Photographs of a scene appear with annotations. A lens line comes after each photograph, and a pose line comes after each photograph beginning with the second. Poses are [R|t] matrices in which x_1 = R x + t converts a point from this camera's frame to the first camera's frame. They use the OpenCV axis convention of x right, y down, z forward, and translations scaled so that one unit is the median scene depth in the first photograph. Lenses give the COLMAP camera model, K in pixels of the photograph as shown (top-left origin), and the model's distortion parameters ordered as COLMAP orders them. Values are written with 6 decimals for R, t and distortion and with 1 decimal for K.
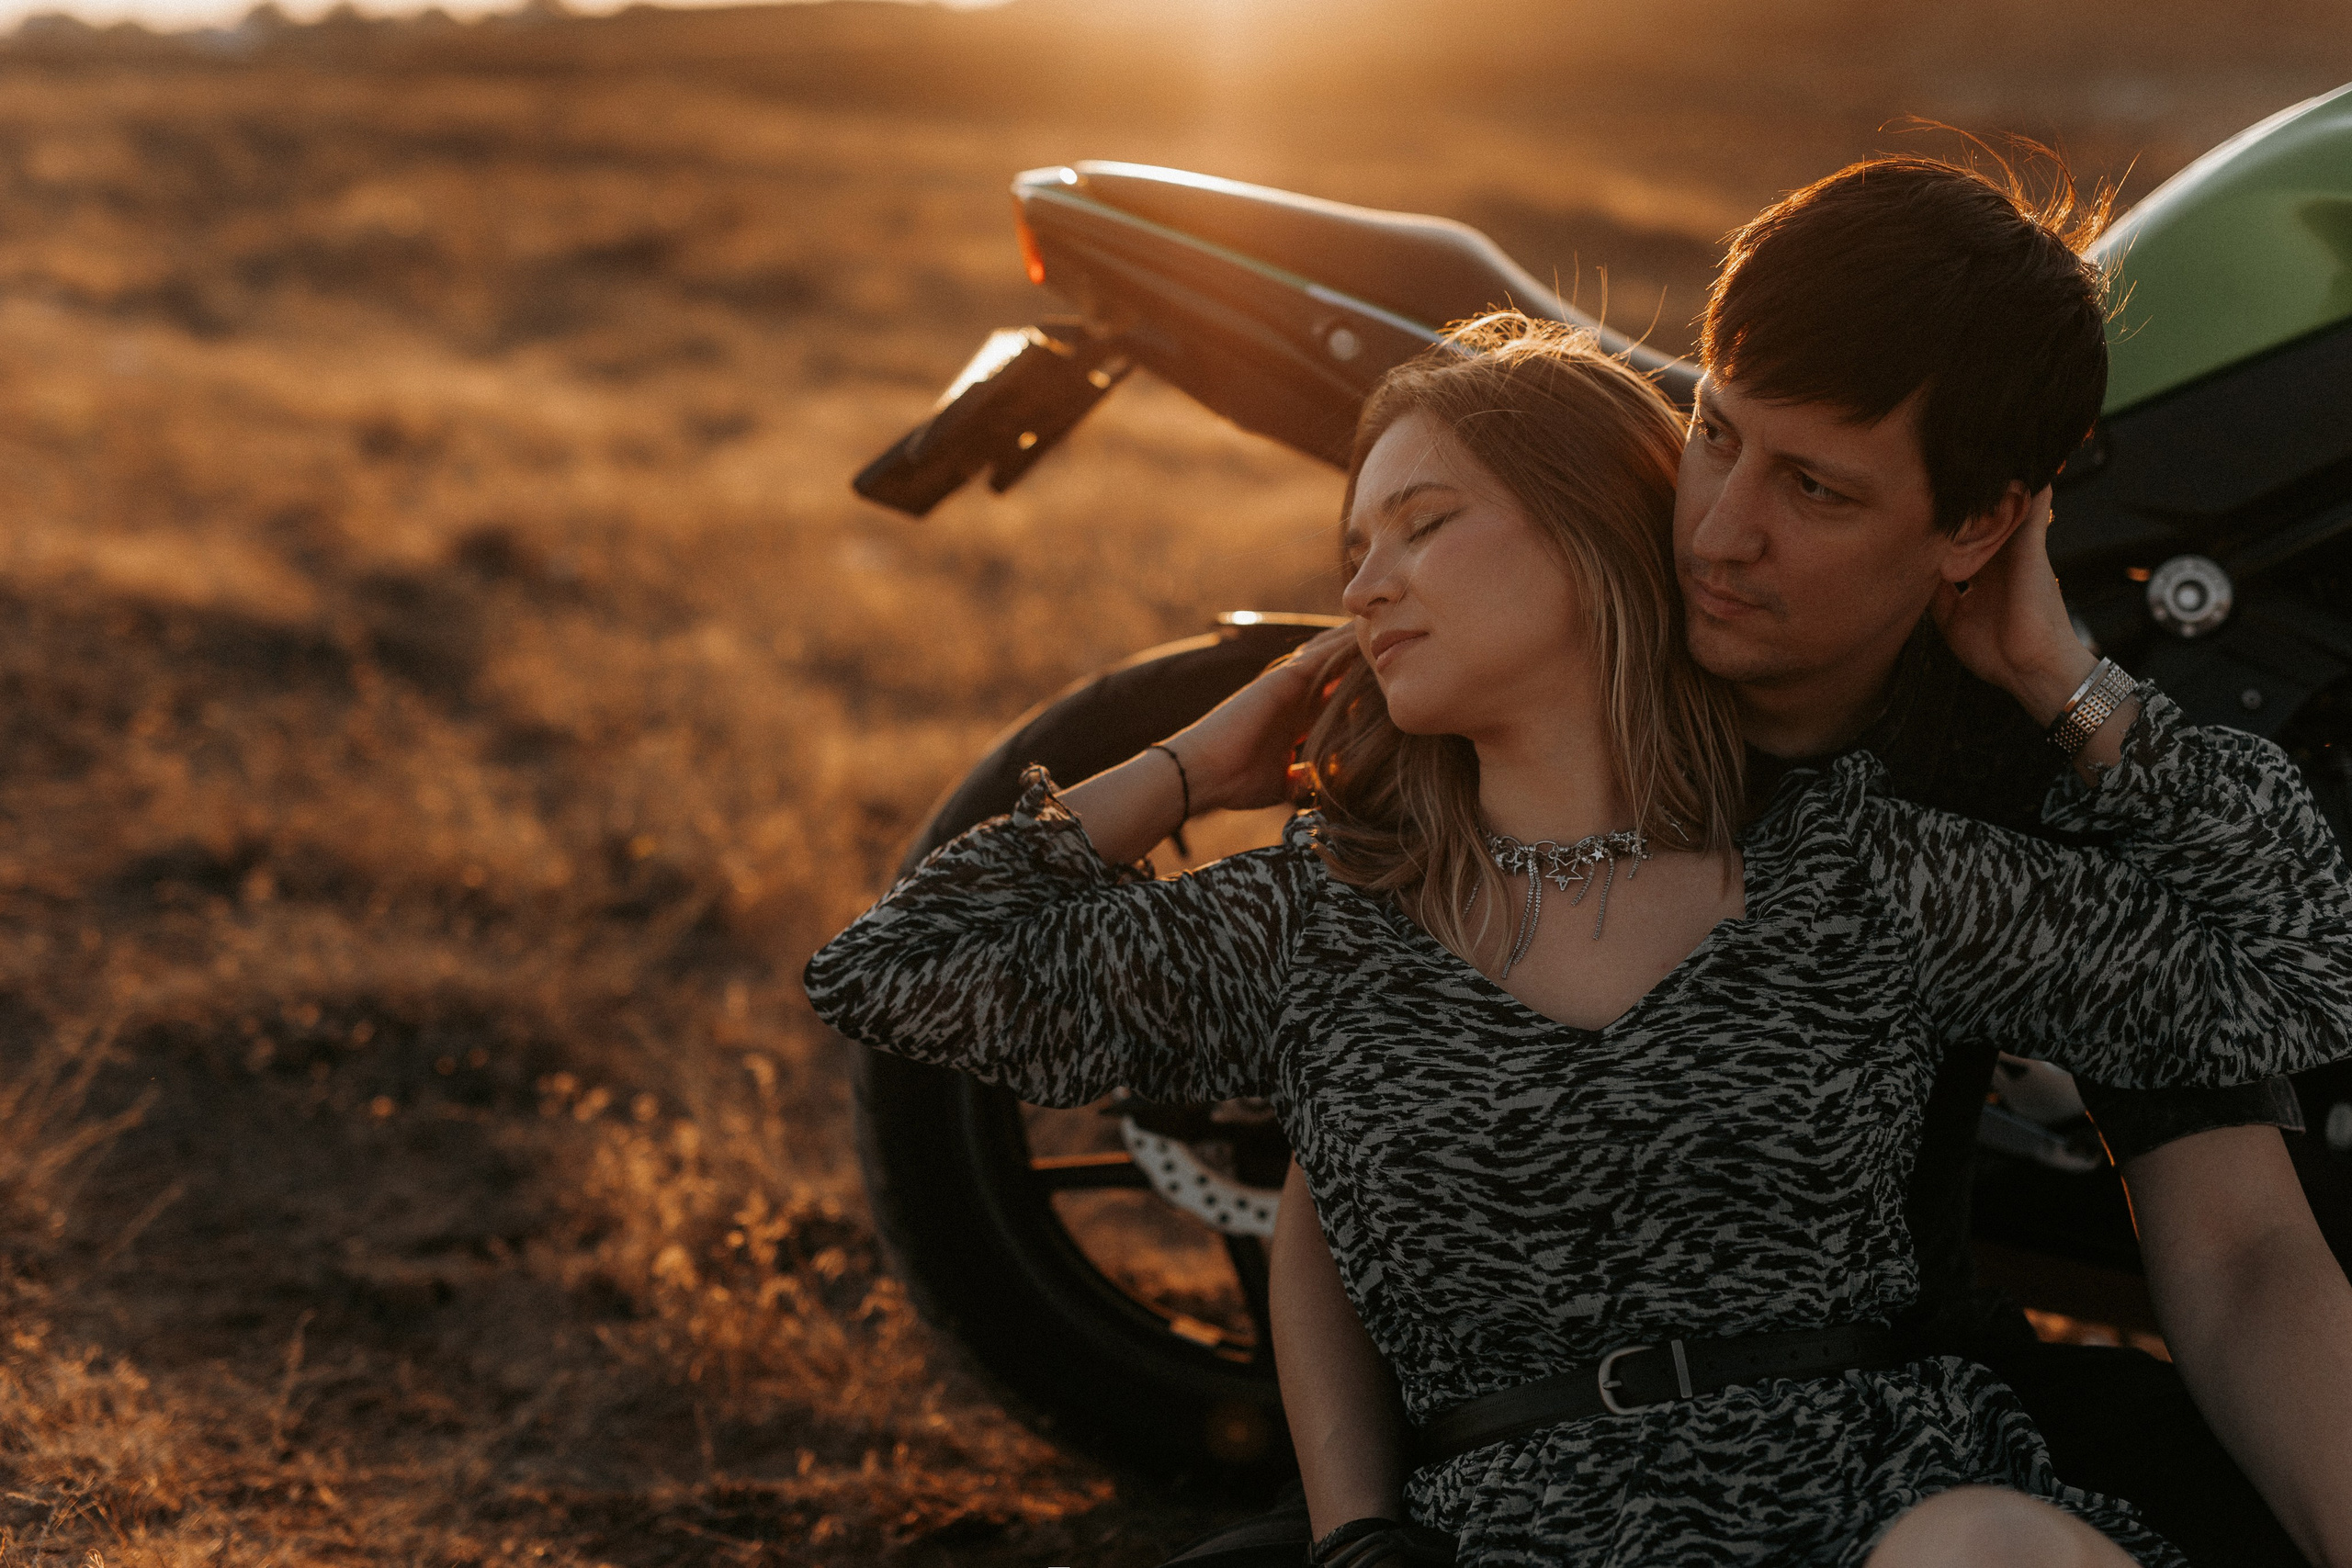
lens RADIAL K [[3314.9, 0, 1177.7], [0, 3314.9, 787.1], [0, 0, 1]] dist [-0.030482, 0.000000]
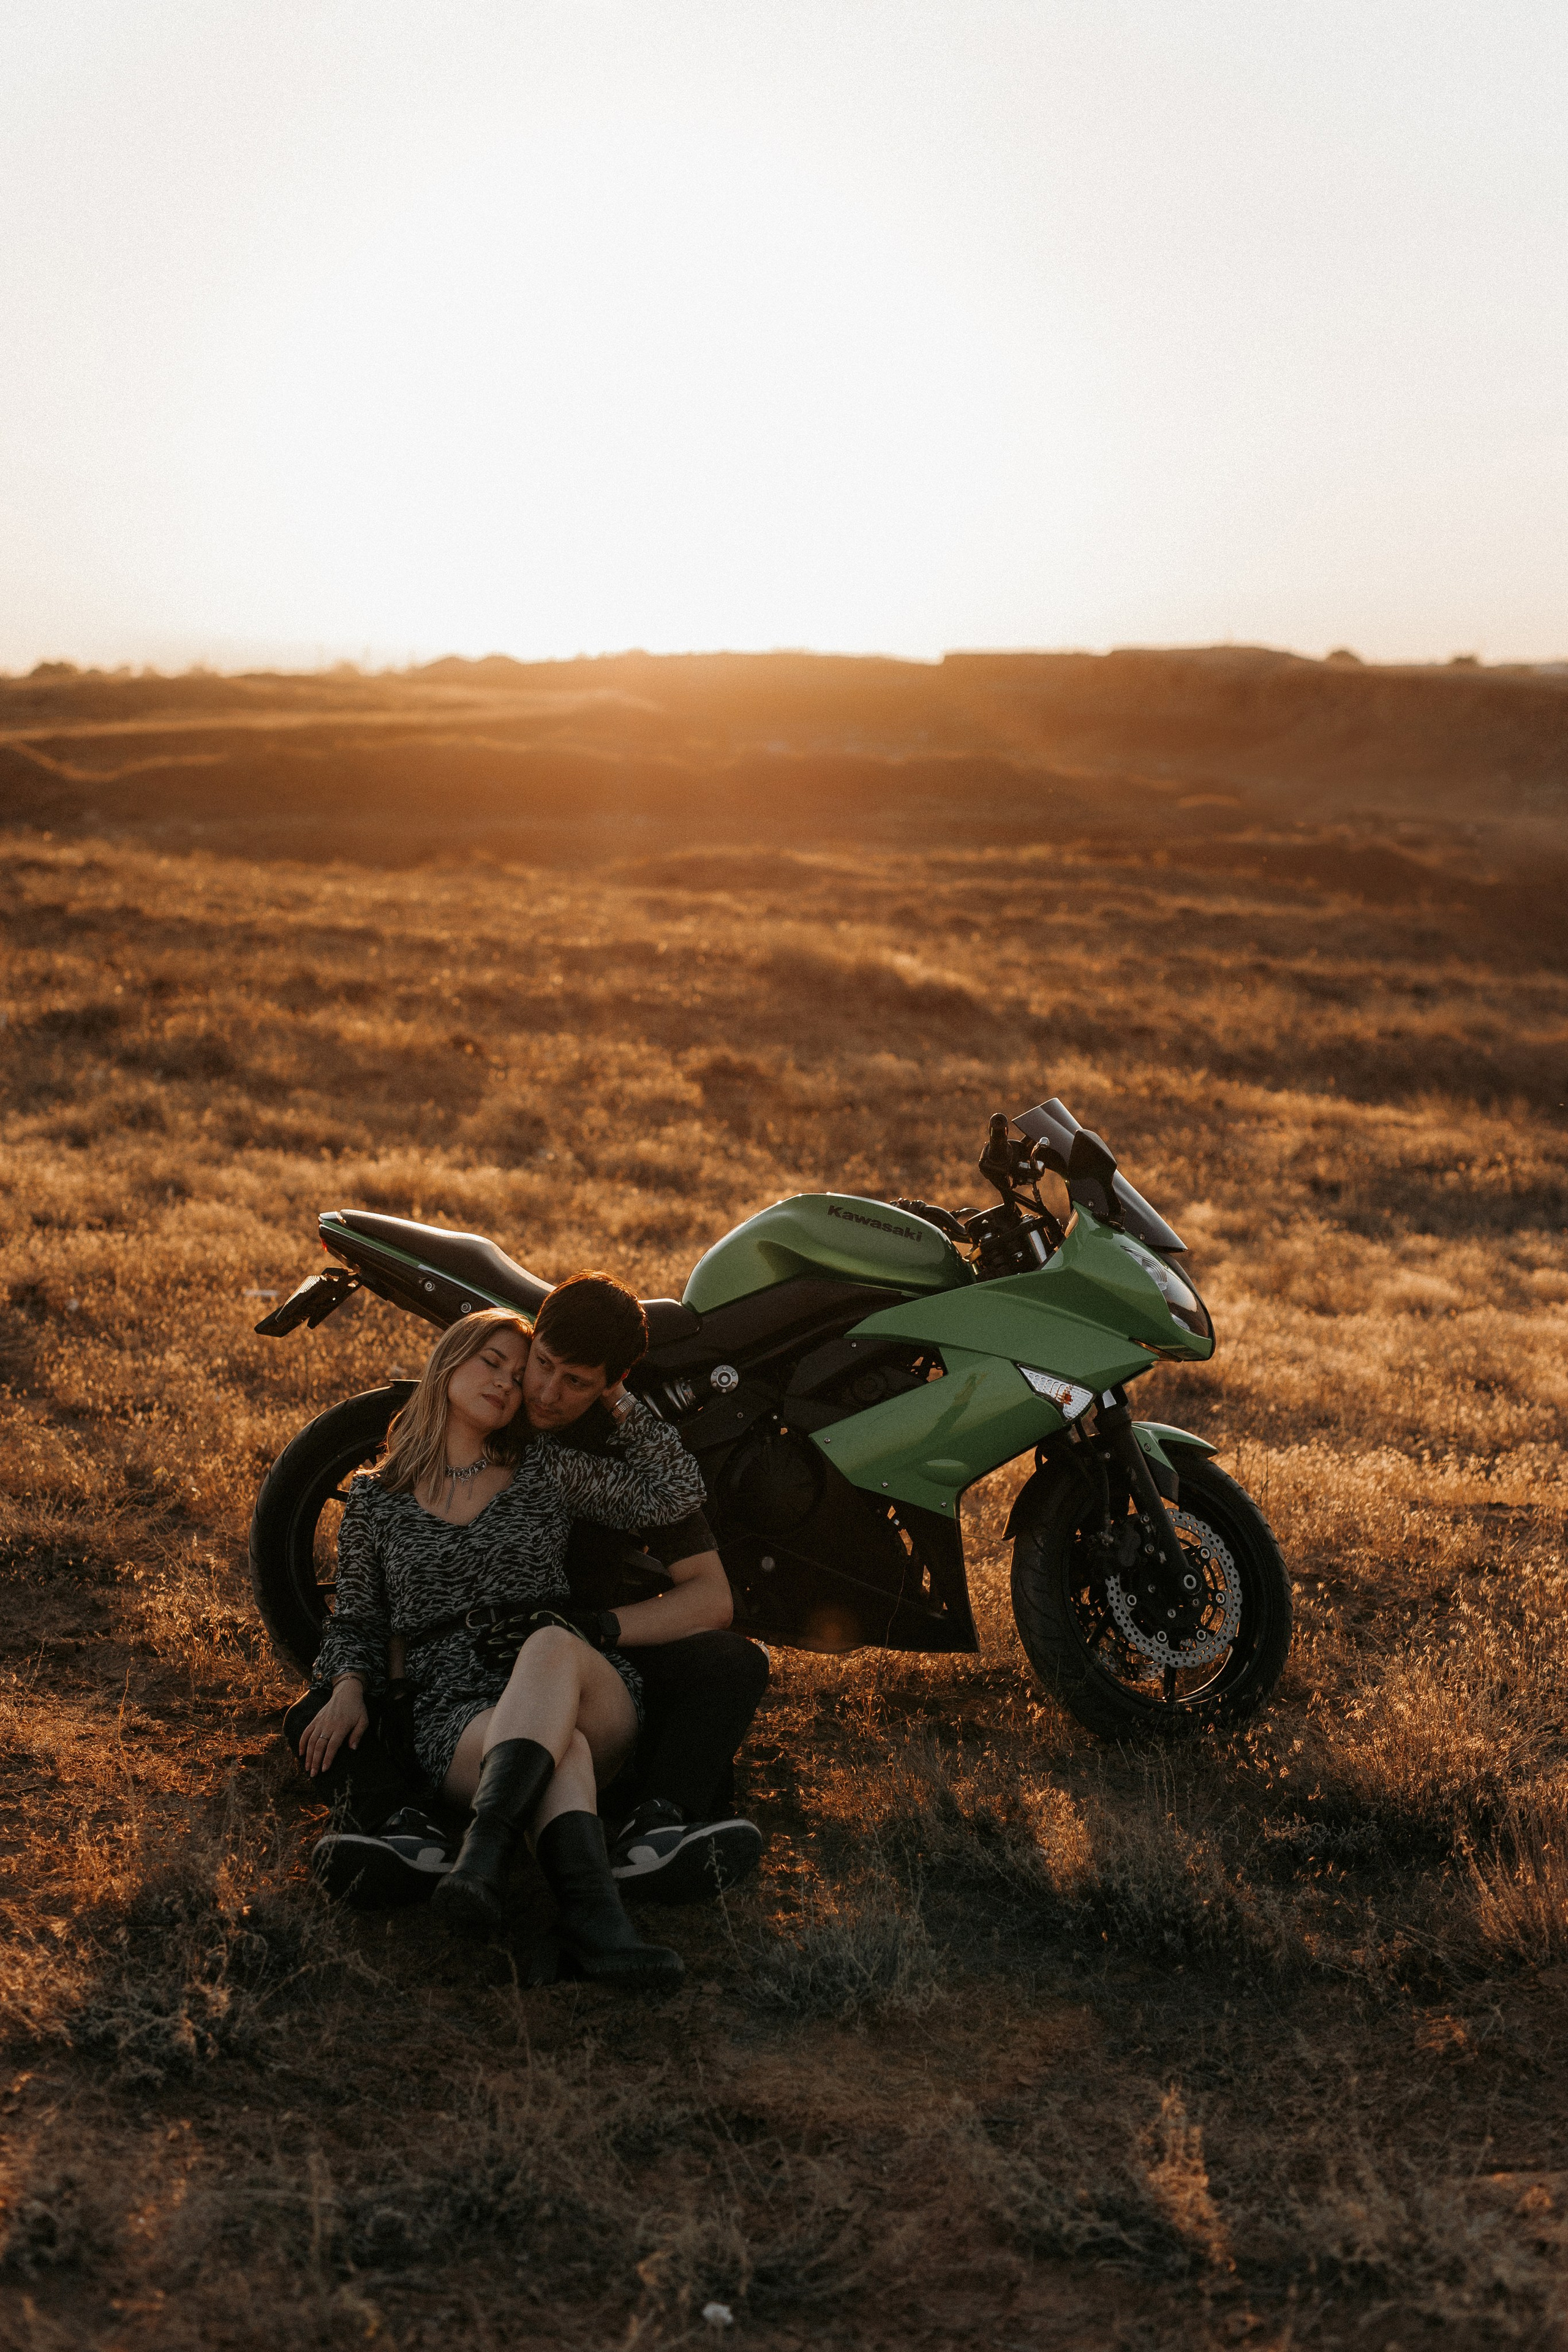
lens RADIAL K [[3315.2, 0, 783.7], [0, 3315.2, 1171.4], [0, 0, 1]] dist [-0.030482, 0.000000]
pose [[0.998102, 0.013988, 0.059980, 0.114051], [-0.008945, 0.996464, -0.083541, 0.001453], [-0.060936, 0.082846, 0.994698, -1.167418]]
